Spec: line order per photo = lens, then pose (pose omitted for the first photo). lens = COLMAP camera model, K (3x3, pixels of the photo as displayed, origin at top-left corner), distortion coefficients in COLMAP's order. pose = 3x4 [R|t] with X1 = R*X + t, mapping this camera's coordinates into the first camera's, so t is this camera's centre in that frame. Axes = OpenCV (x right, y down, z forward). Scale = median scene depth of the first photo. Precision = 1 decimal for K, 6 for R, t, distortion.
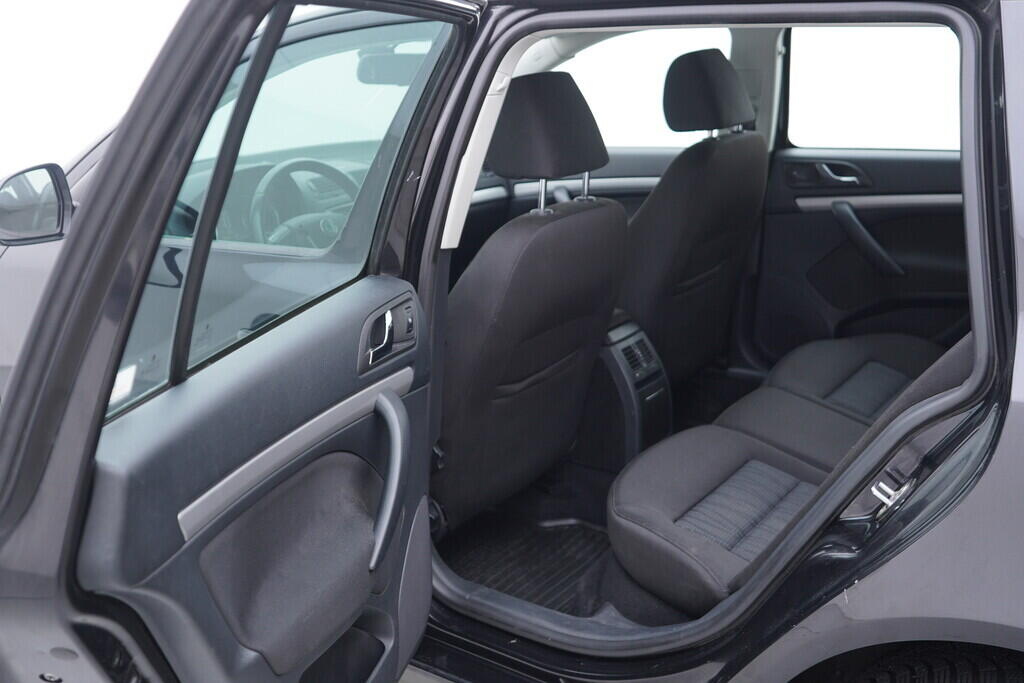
lens RADIAL K [[1062.2, 0, 512.0], [0, 1062.2, 341.5], [0, 0, 1]] dist [-0.002400, 0.021920]
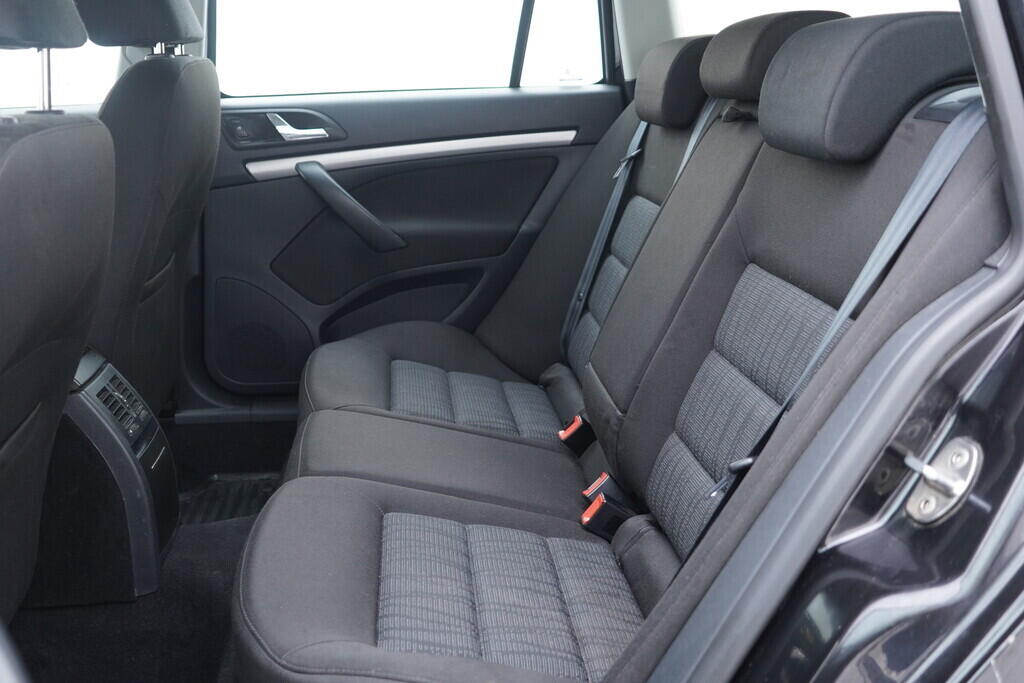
lens RADIAL K [[1062.2, 0, 512.0], [0, 1062.2, 341.5], [0, 0, 1]] dist [-0.002400, 0.021920]
pose [[0.744303, -0.142091, 0.652551, -0.095293], [0.180053, 0.983618, 0.008811, 0.013477], [-0.643113, 0.110936, 0.757693, 0.350957]]
